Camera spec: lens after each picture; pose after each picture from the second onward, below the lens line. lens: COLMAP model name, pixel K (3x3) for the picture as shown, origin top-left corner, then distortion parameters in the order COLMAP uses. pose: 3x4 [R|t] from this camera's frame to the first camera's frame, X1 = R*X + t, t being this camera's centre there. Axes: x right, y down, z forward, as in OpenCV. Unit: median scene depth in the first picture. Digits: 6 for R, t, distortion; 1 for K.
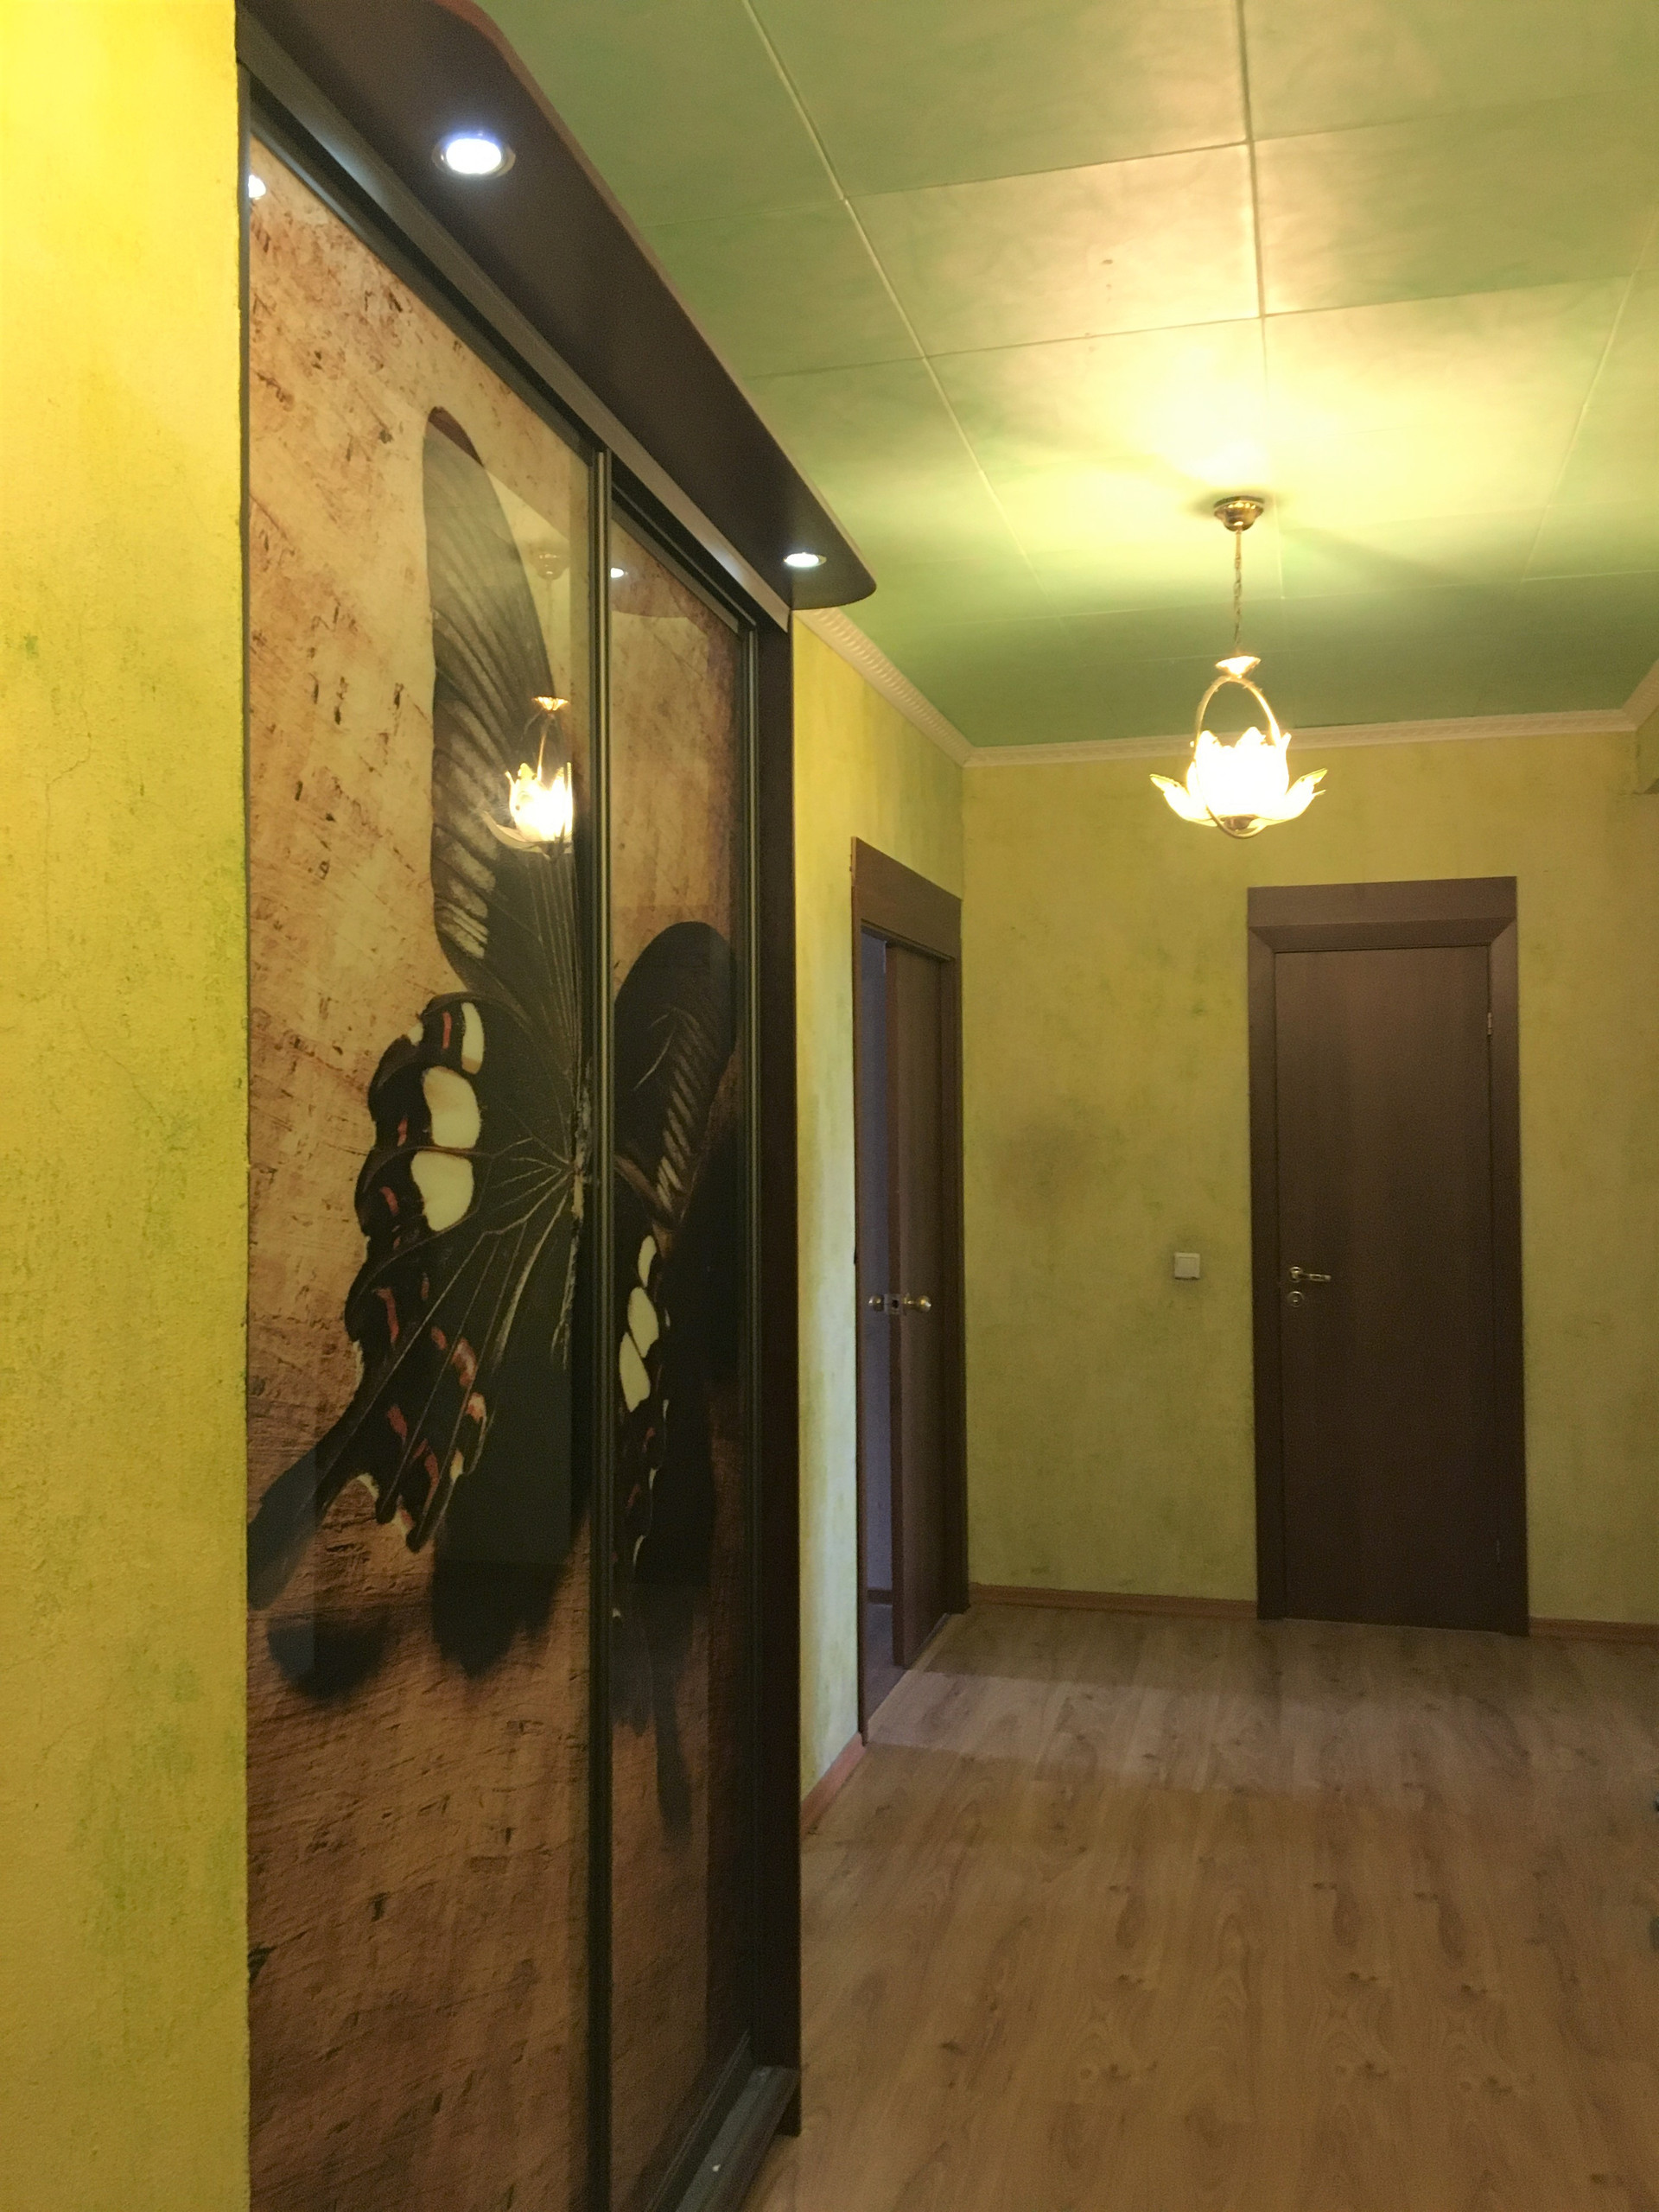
lens RADIAL K [[1868.1, 0, 829.5], [0, 1868.1, 1106.0], [0, 0, 1]] dist [0.083654, -0.122424]
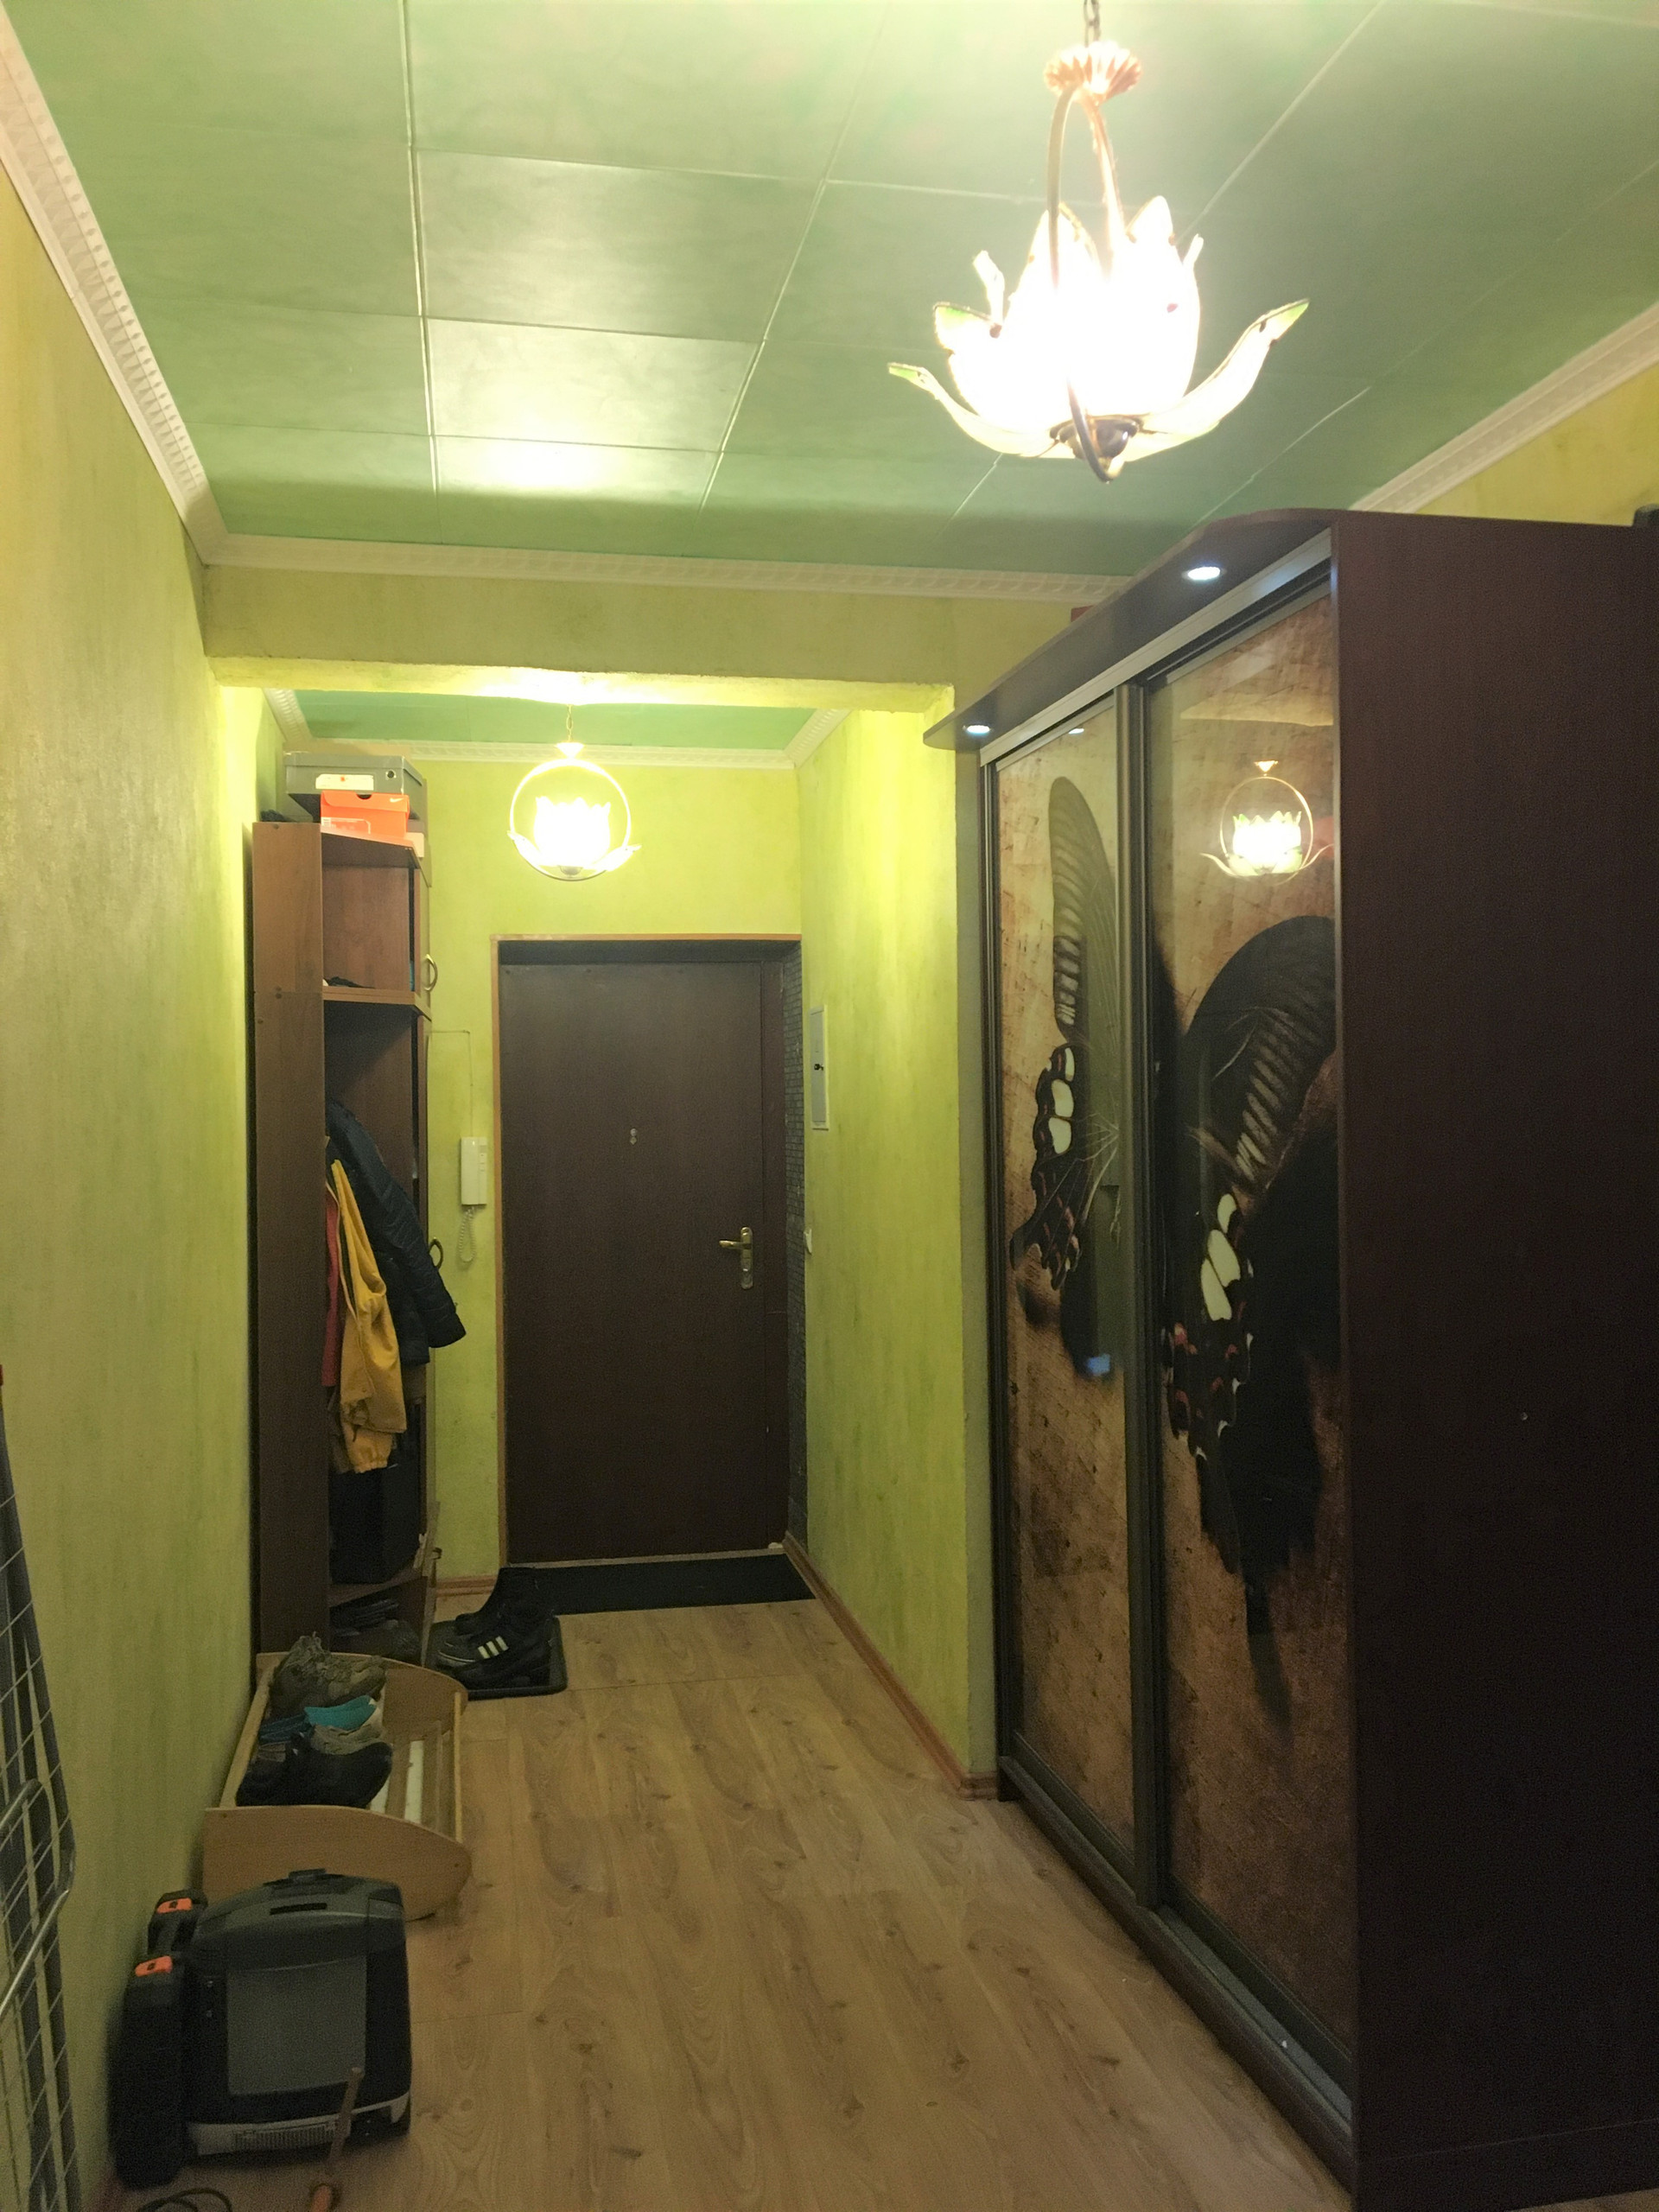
lens RADIAL K [[1904.8, 0, 829.5], [0, 1904.8, 1106.0], [0, 0, 1]] dist [0.051703, -0.005425]
pose [[-0.905551, 0.019801, -0.423776, 0.946127], [0.022475, 0.999747, -0.001312, 0.006897], [0.423643, -0.010712, -0.905766, 2.791594]]
